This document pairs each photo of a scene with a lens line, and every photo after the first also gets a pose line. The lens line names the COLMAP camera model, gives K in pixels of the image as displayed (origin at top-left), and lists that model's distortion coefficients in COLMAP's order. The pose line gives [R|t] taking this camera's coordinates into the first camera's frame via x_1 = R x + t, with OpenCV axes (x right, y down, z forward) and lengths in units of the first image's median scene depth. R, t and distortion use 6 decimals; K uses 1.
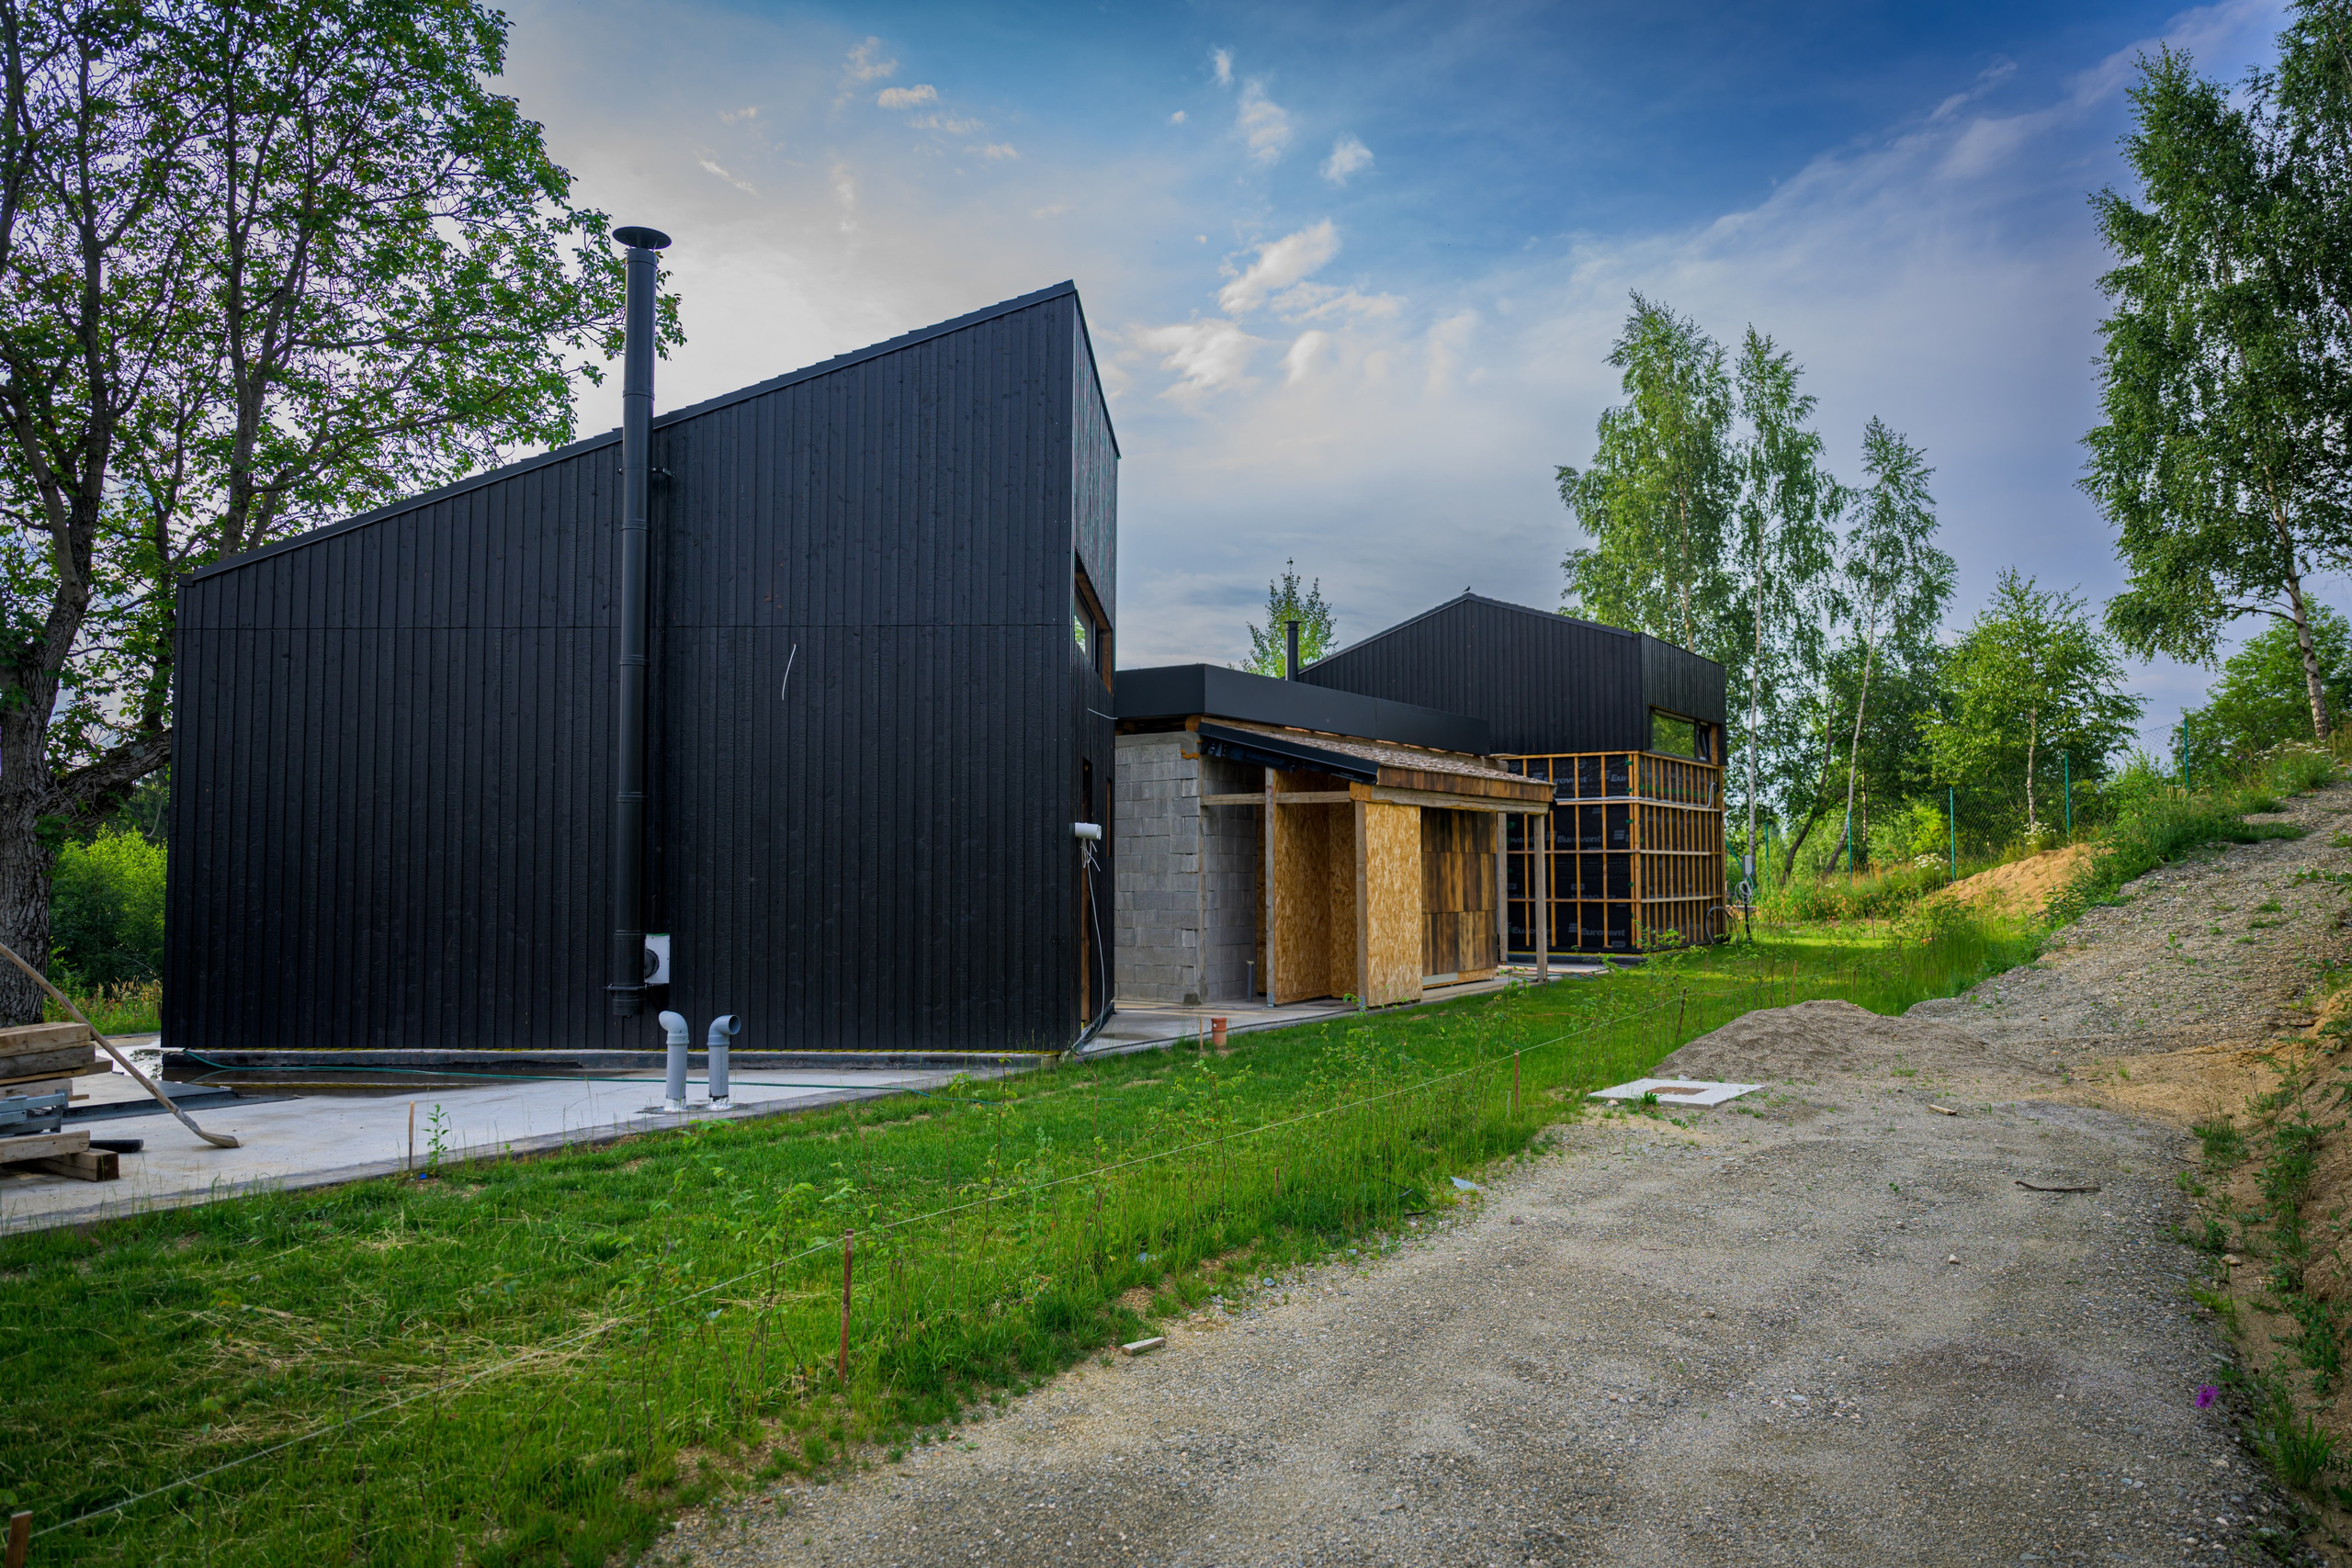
lens RADIAL K [[1578.8, 0, 1172.9], [0, 1578.8, 747.1], [0, 0, 1]] dist [0.000401, 0.001882]
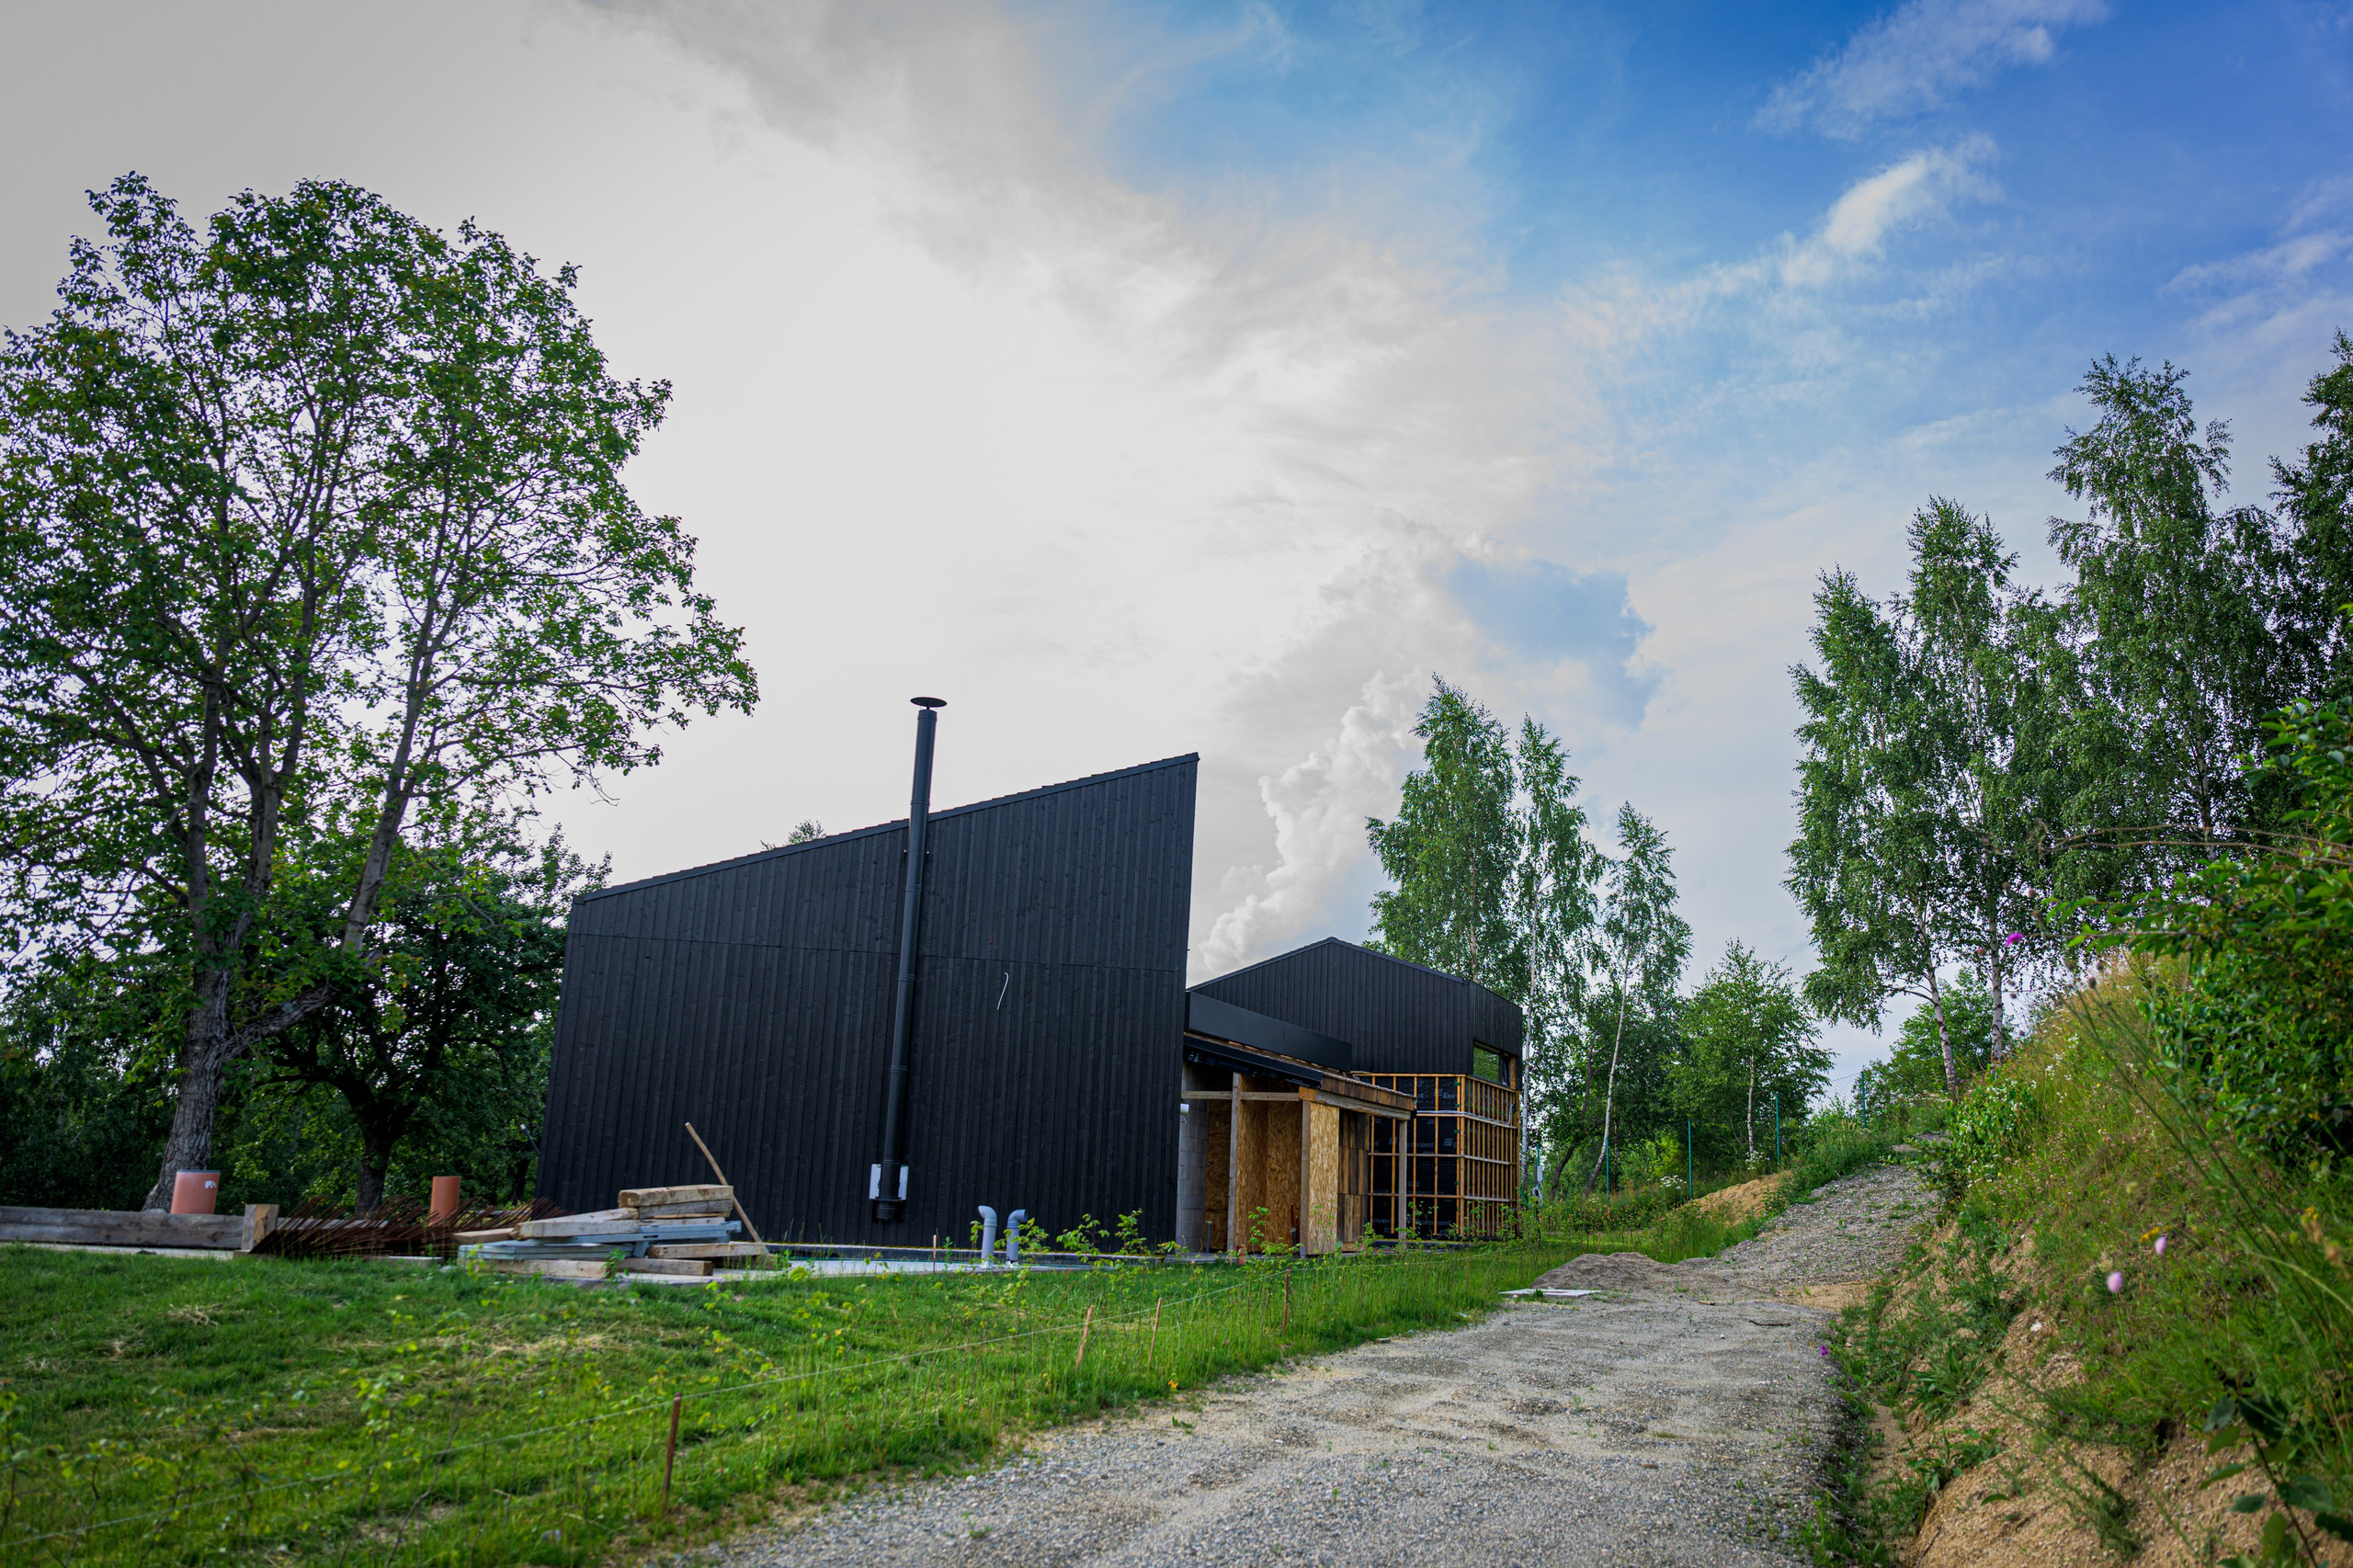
lens RADIAL K [[1682.6, 0, 1216.1], [0, 1682.6, 729.6], [0, 0, 1]] dist [-0.008663, -0.001073]
pose [[0.979116, 0.090810, 0.181896, -0.122688], [-0.054894, 0.979554, -0.193548, 0.002535], [-0.195753, 0.179521, 0.964082, -0.221400]]
